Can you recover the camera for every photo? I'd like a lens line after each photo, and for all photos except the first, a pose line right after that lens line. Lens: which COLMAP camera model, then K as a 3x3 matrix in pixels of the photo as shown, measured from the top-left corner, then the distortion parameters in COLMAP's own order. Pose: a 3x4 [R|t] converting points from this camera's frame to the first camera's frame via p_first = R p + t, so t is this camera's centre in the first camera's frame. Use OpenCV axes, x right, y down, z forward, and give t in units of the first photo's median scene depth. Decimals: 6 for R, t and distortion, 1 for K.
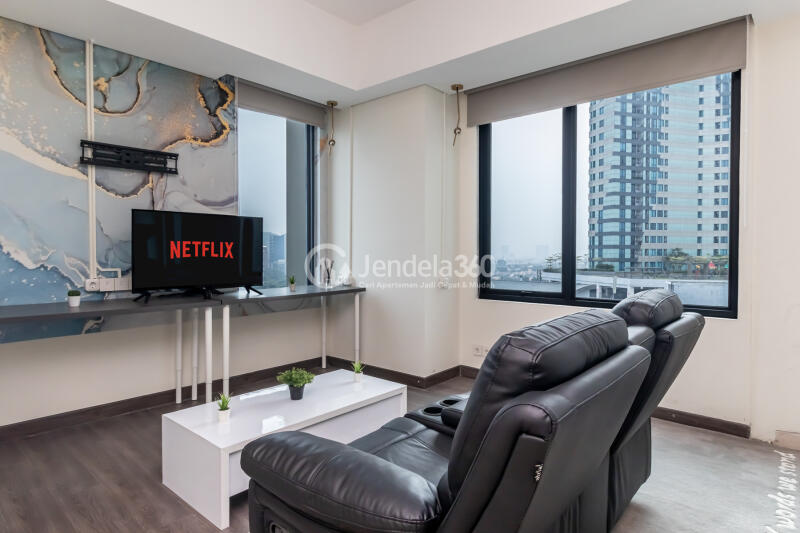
lens RADIAL K [[458.7, 0, 397.6], [0, 458.7, 262.9], [0, 0, 1]] dist [-0.001739, 0.001454]
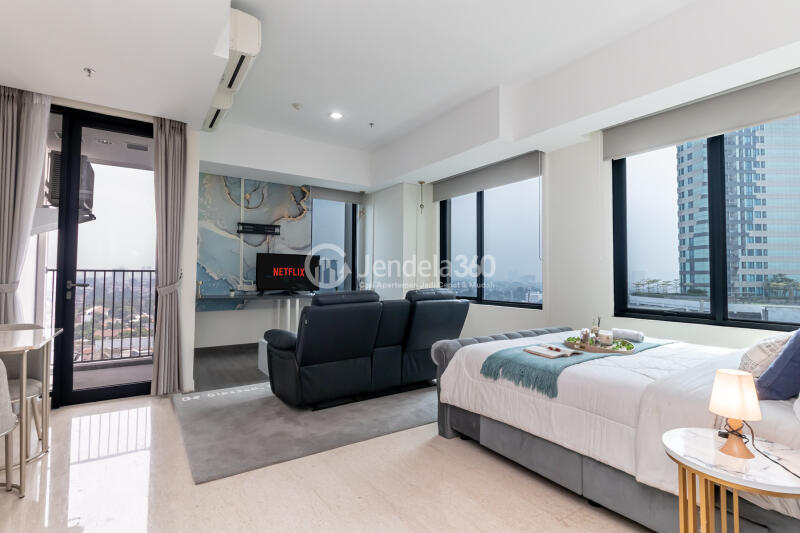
lens RADIAL K [[388.5, 0, 402.2], [0, 388.5, 266.0], [0, 0, 1]] dist [0.000421, -0.000504]
pose [[0.968862, -0.002811, -0.247585, 0.374839], [-0.009915, 0.998693, -0.050136, 0.020688], [0.247402, 0.051030, 0.967568, -0.421924]]
